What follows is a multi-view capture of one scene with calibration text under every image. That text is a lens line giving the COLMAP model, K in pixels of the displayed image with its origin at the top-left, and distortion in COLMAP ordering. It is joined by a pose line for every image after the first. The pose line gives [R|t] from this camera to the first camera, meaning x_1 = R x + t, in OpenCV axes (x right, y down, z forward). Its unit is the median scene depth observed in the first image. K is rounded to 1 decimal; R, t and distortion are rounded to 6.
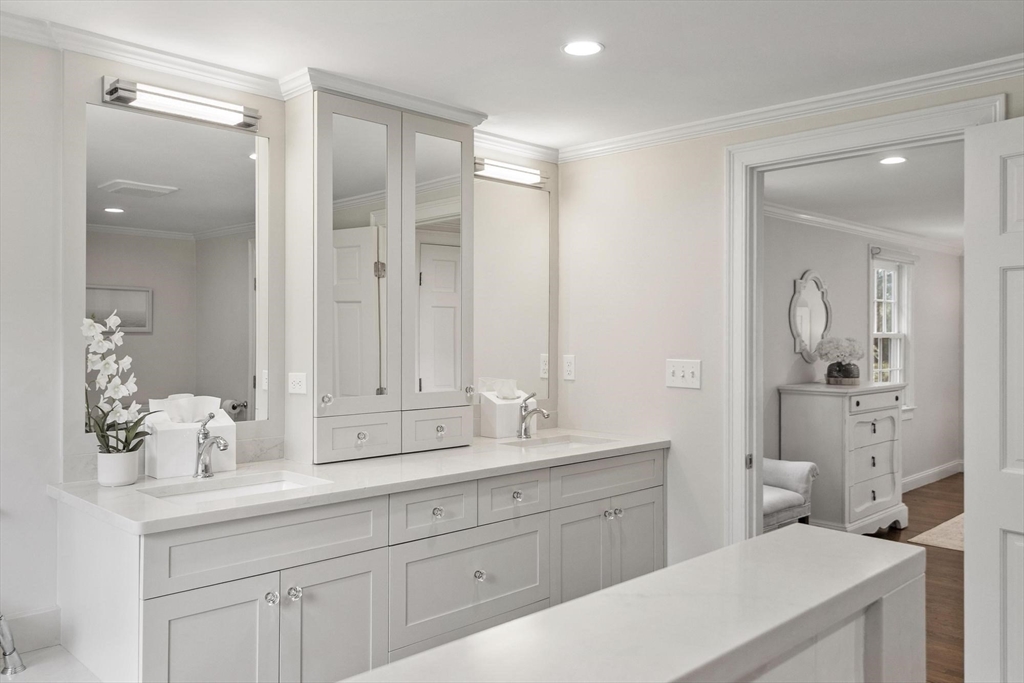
lens RADIAL K [[832.3, 0, 522.6], [0, 832.3, 338.3], [0, 0, 1]] dist [0.037734, -0.016708]
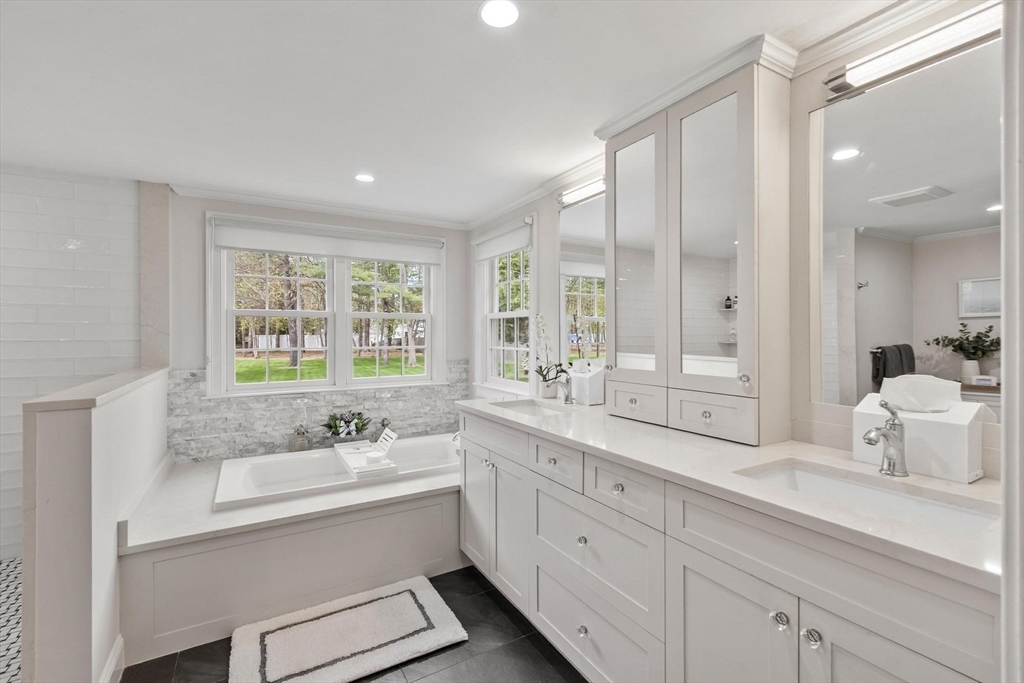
lens RADIAL K [[449.7, 0, 509.0], [0, 449.7, 337.7], [0, 0, 1]] dist [0.000388, -0.000999]
pose [[-0.272827, 0.010145, -0.962010, 0.469720], [0.004384, 0.999947, 0.009301, 0.016217], [0.962053, -0.001680, -0.272857, 0.955117]]
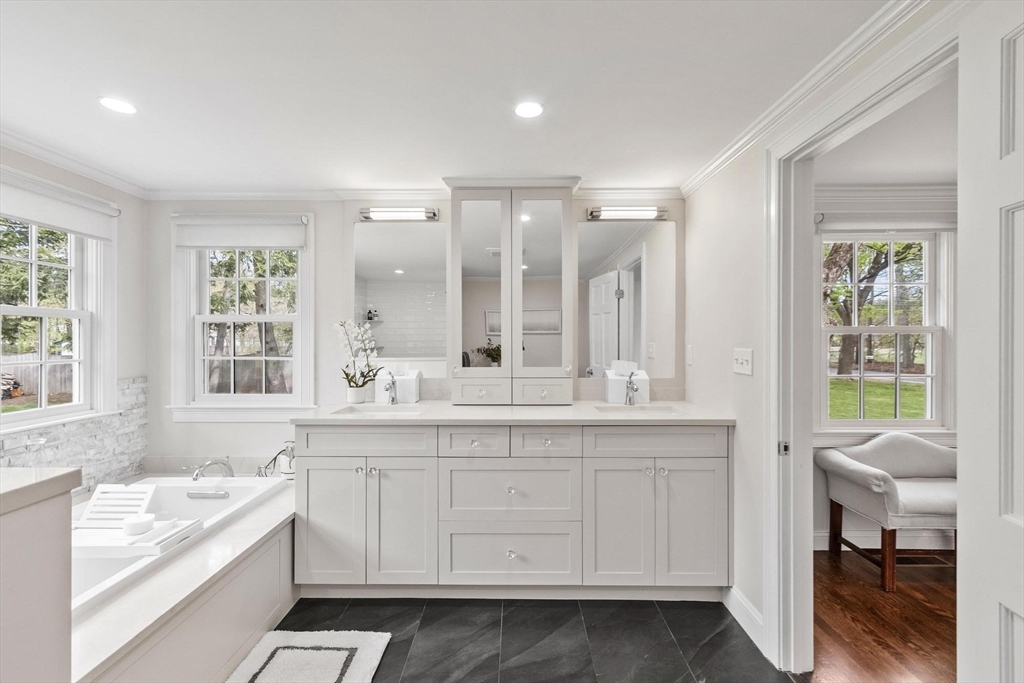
lens RADIAL K [[449.7, 0, 511.6], [0, 449.7, 341.9], [0, 0, 1]] dist [0.000388, -0.000999]
pose [[0.685732, 0.001612, -0.727852, 0.473847], [0.000556, 0.999996, 0.002739, 0.016704], [0.727854, -0.002283, 0.685729, 0.406590]]
